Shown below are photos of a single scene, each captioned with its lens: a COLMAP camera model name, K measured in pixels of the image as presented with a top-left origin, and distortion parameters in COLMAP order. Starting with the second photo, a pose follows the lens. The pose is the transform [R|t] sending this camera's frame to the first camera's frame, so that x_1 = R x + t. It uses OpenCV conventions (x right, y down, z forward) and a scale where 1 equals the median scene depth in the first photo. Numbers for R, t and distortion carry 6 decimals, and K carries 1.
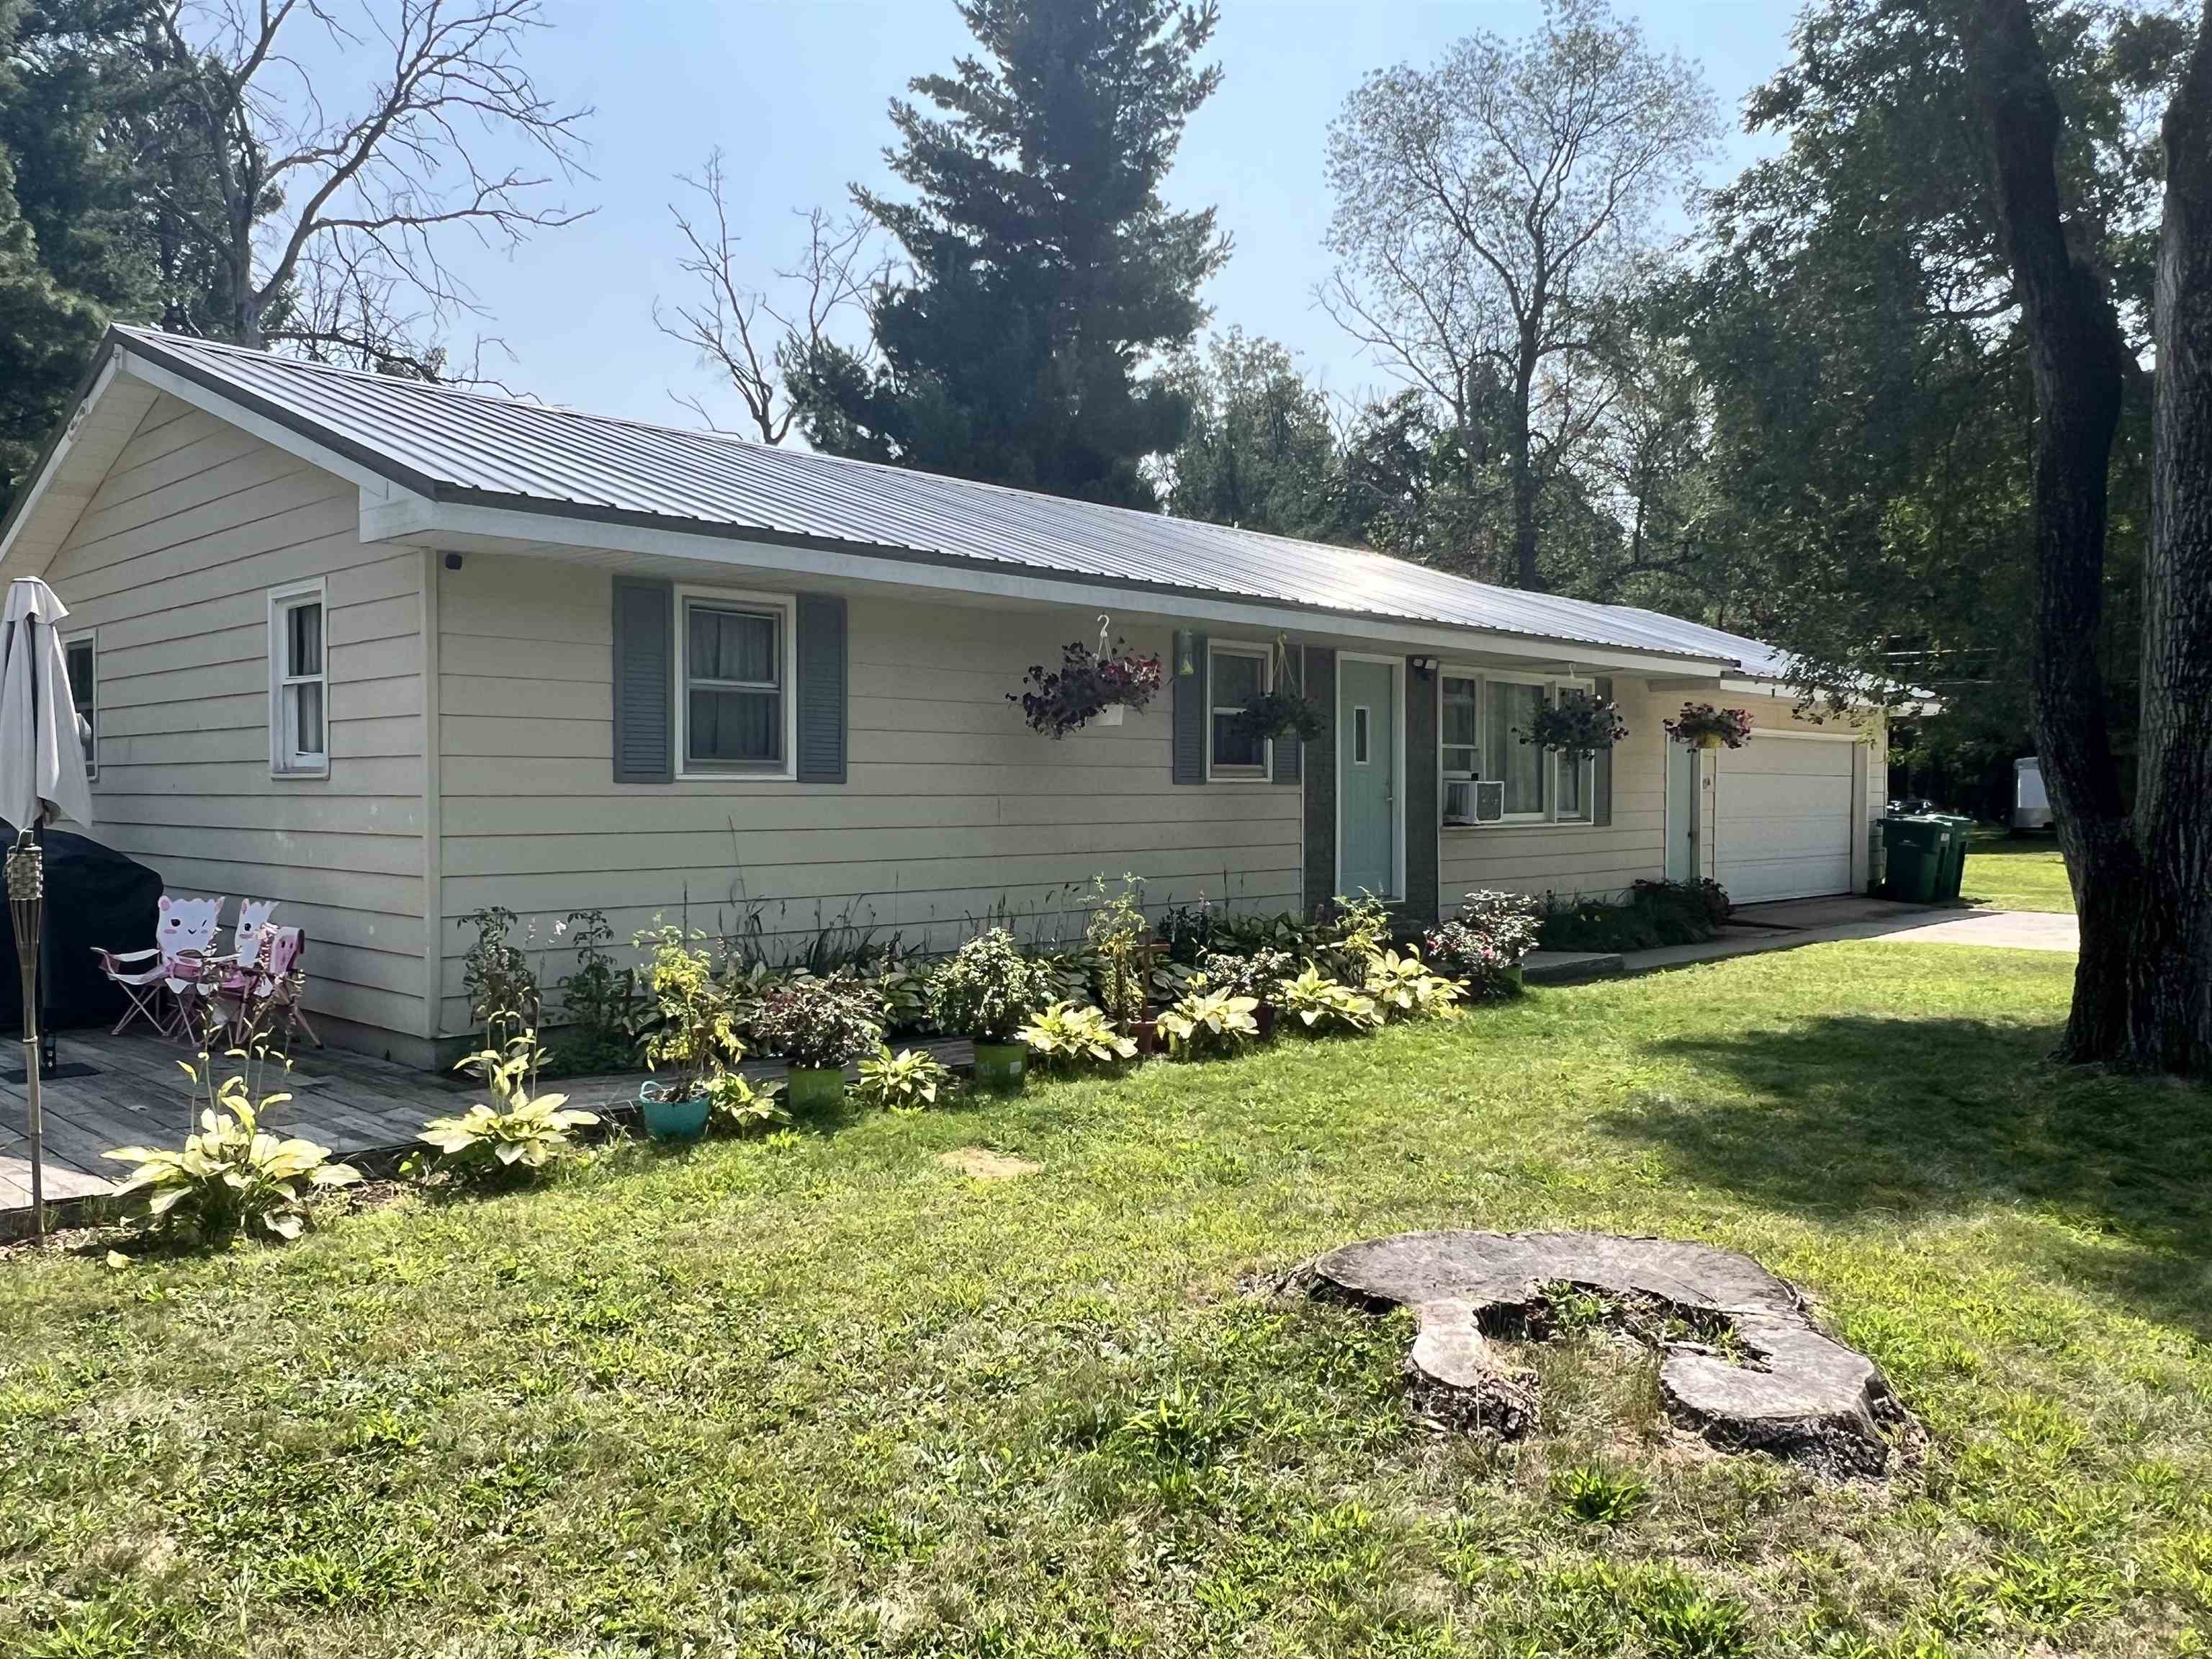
lens RADIAL K [[1638.3, 0, 1106.0], [0, 1638.3, 829.5], [0, 0, 1]] dist [0.045786, -0.001347]
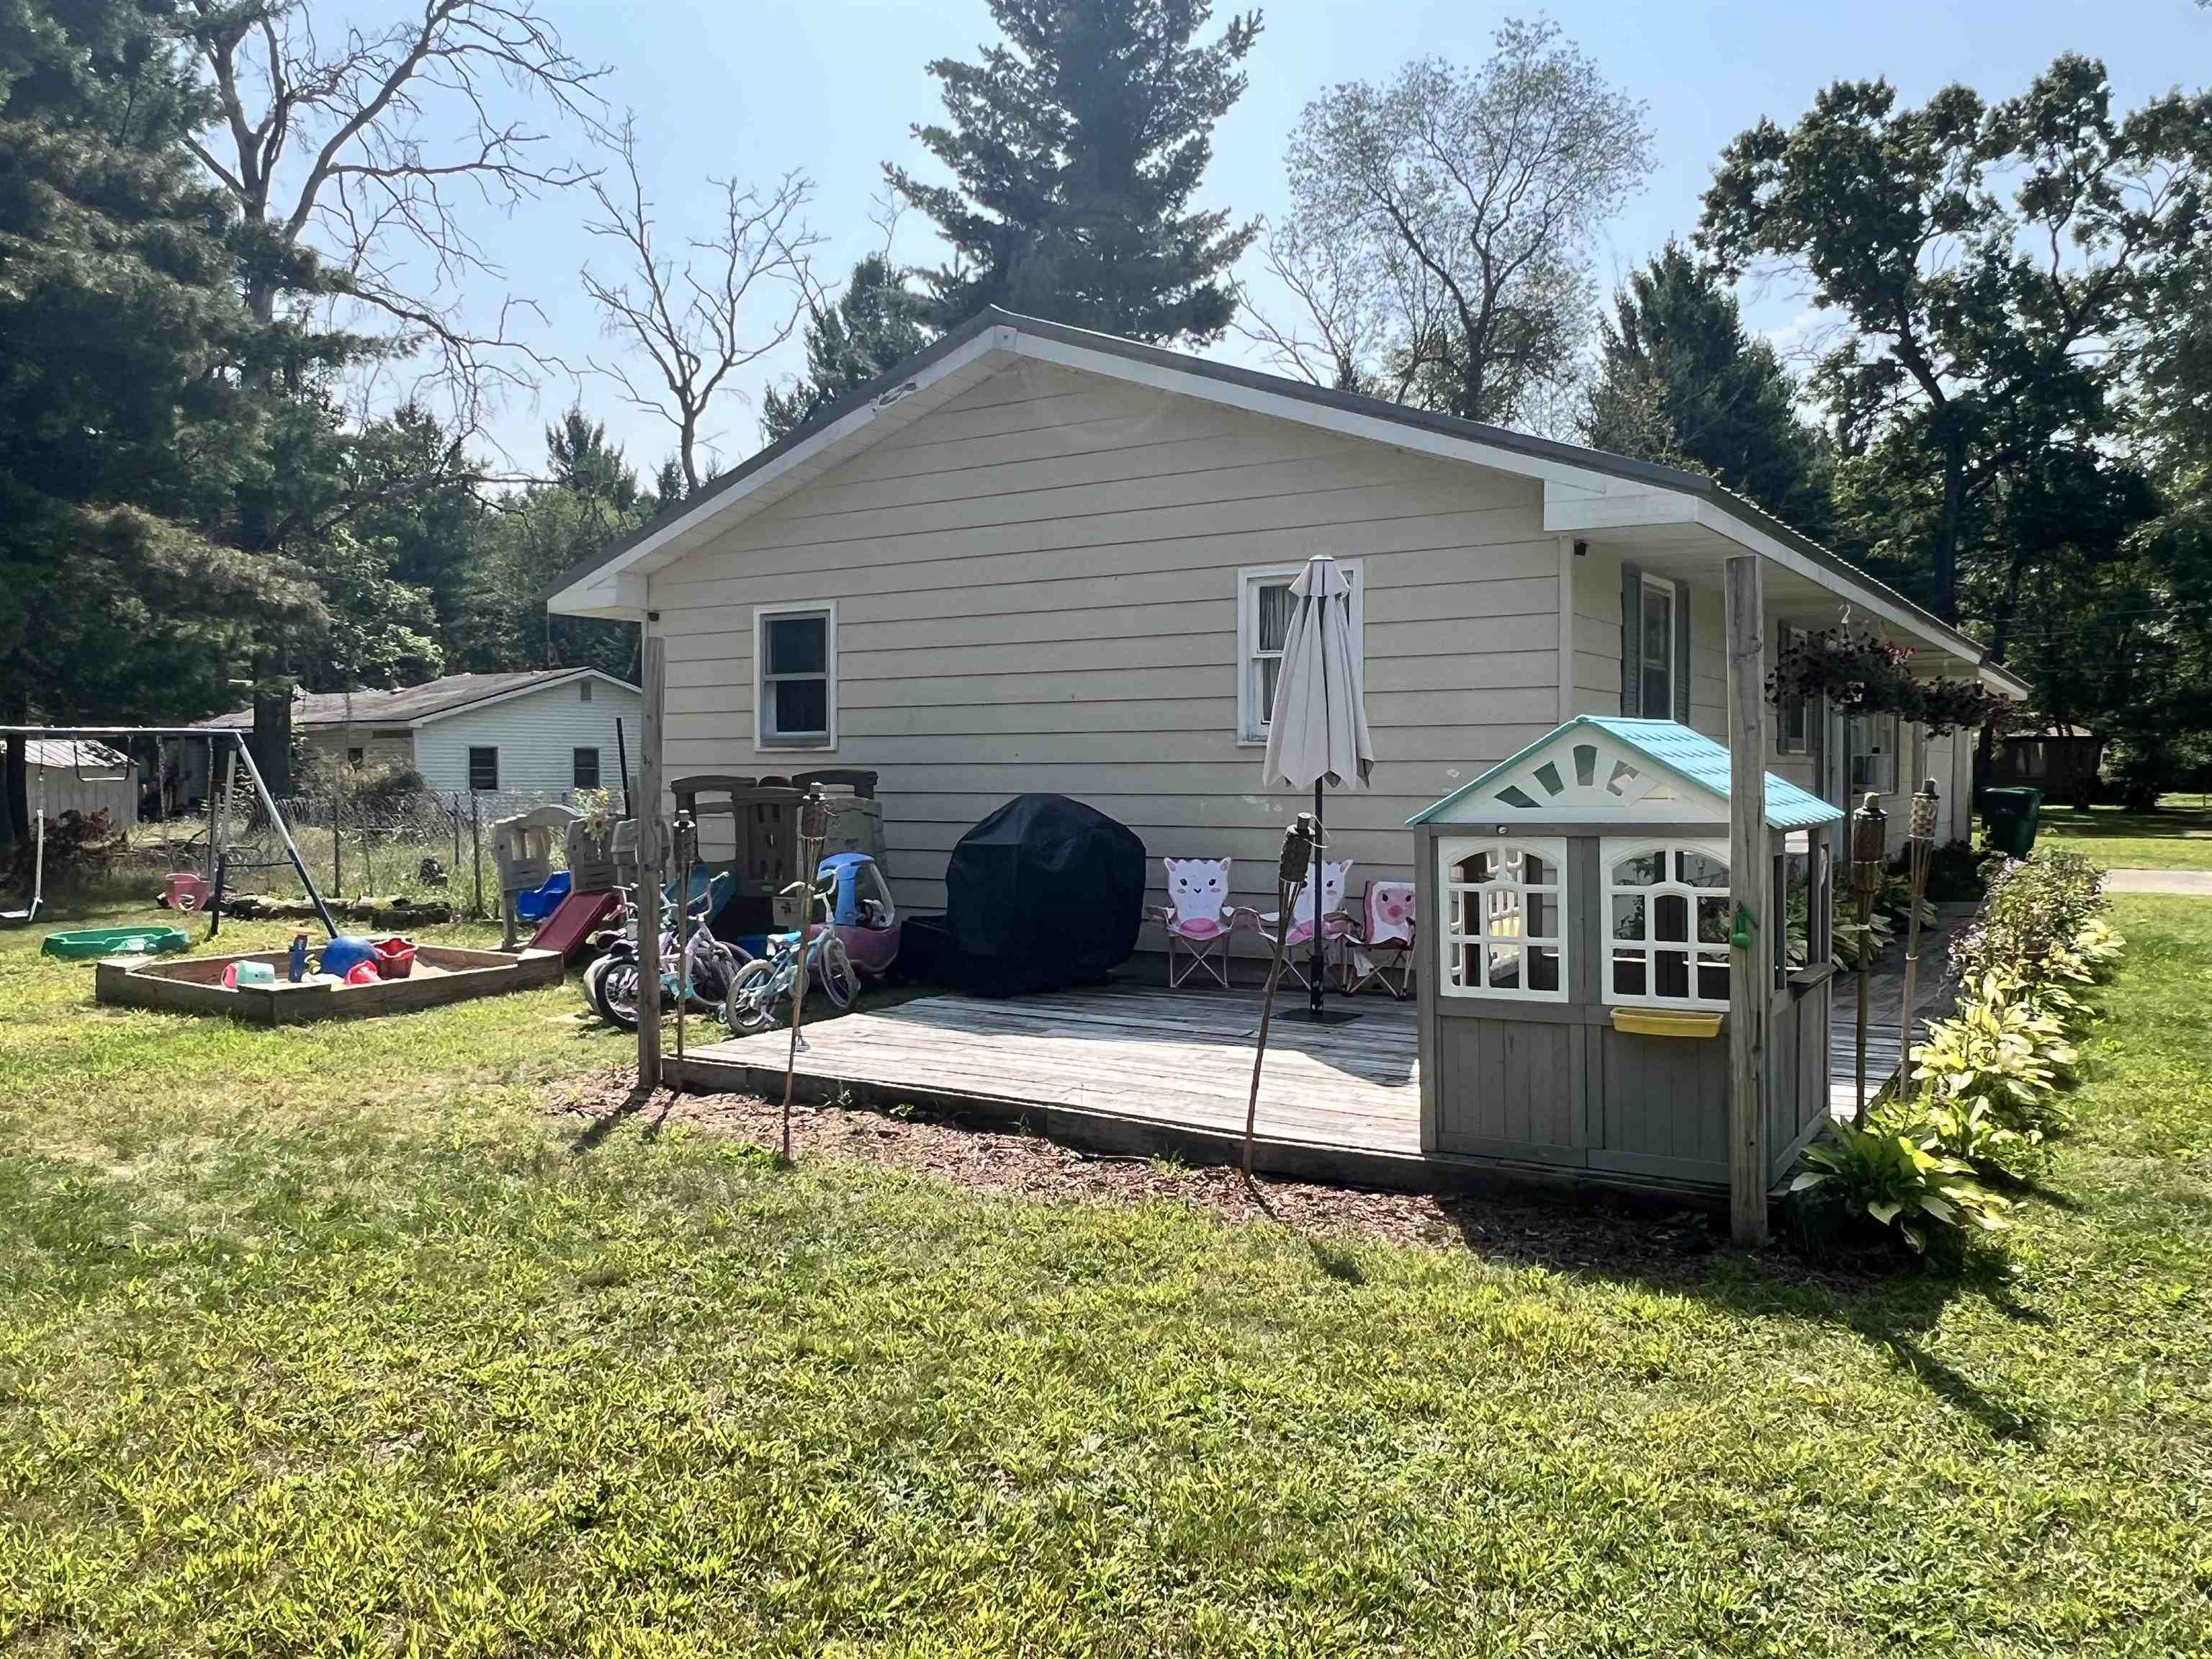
lens RADIAL K [[1597.4, 0, 1106.0], [0, 1597.4, 829.5], [0, 0, 1]] dist [0.047237, 0.001568]
pose [[0.982472, -0.011238, 0.186072, -0.210749], [0.008315, 0.999830, 0.016485, 0.001259], [-0.186225, -0.014649, 0.982398, 0.000442]]
